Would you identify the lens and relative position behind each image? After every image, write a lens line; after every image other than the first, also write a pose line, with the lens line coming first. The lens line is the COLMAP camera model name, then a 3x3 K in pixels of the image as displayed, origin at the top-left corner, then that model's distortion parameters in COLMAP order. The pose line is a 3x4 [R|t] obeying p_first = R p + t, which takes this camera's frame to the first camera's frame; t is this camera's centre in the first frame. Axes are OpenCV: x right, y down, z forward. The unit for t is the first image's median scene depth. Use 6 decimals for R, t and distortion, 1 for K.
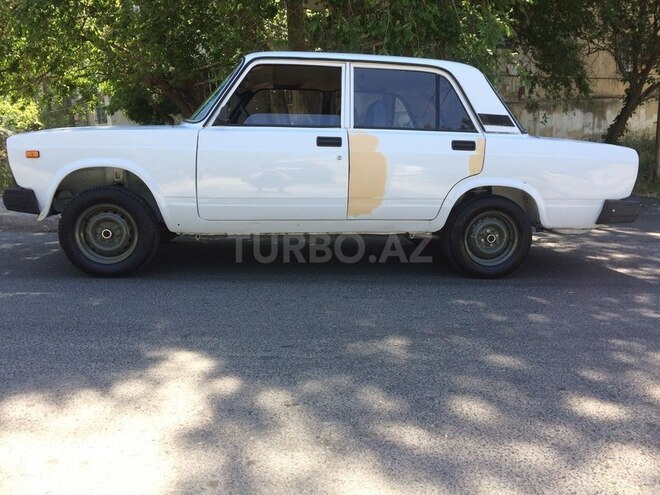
lens RADIAL K [[556.8, 0, 330.0], [0, 556.8, 247.5], [0, 0, 1]] dist [0.059480, -0.019887]
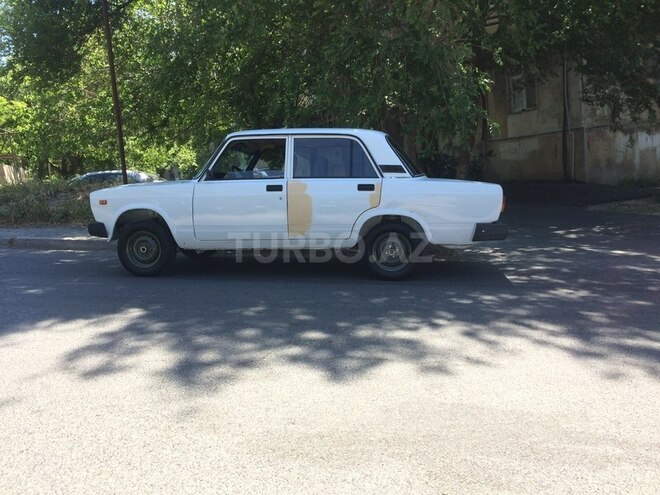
lens RADIAL K [[556.8, 0, 330.0], [0, 556.8, 247.5], [0, 0, 1]] dist [0.059480, -0.019887]
pose [[0.968385, -0.006636, -0.249373, 0.506143], [-0.005528, 0.998830, -0.048047, 0.042626], [0.249400, 0.047906, 0.967215, -0.409699]]
